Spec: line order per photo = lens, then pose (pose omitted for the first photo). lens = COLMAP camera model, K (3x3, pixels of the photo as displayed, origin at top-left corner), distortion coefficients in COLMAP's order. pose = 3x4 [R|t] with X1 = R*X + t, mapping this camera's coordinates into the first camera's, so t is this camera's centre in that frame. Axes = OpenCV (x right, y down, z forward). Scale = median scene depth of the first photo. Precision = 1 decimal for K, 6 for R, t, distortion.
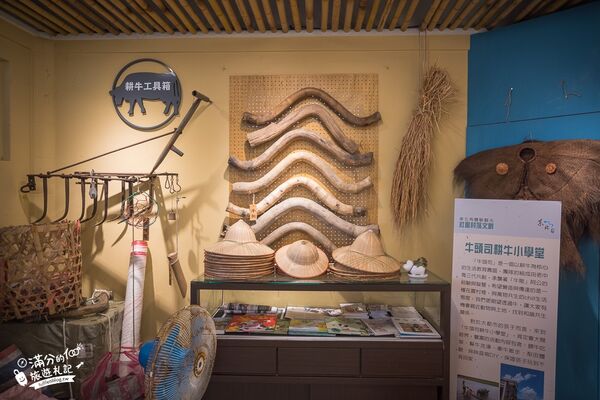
lens RADIAL K [[414.0, 0, 300.0], [0, 414.0, 200.0], [0, 0, 1]] dist [-0.043352, 0.057330]
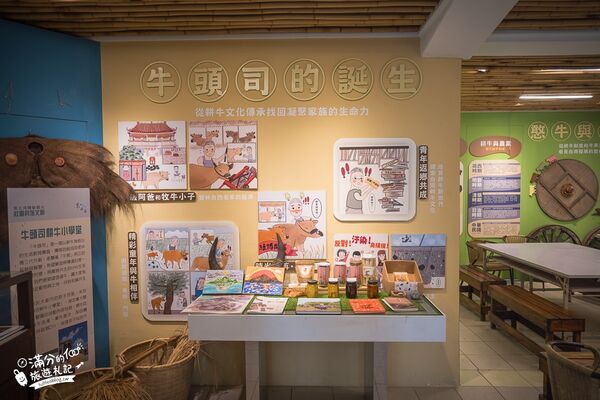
lens RADIAL K [[414.0, 0, 300.0], [0, 414.0, 200.0], [0, 0, 1]] dist [-0.043352, 0.057330]
pose [[-0.040254, -0.051375, 0.997868, -0.665939], [0.025866, 0.998289, 0.052441, -0.009555], [-0.998855, 0.027921, -0.038856, 0.357729]]
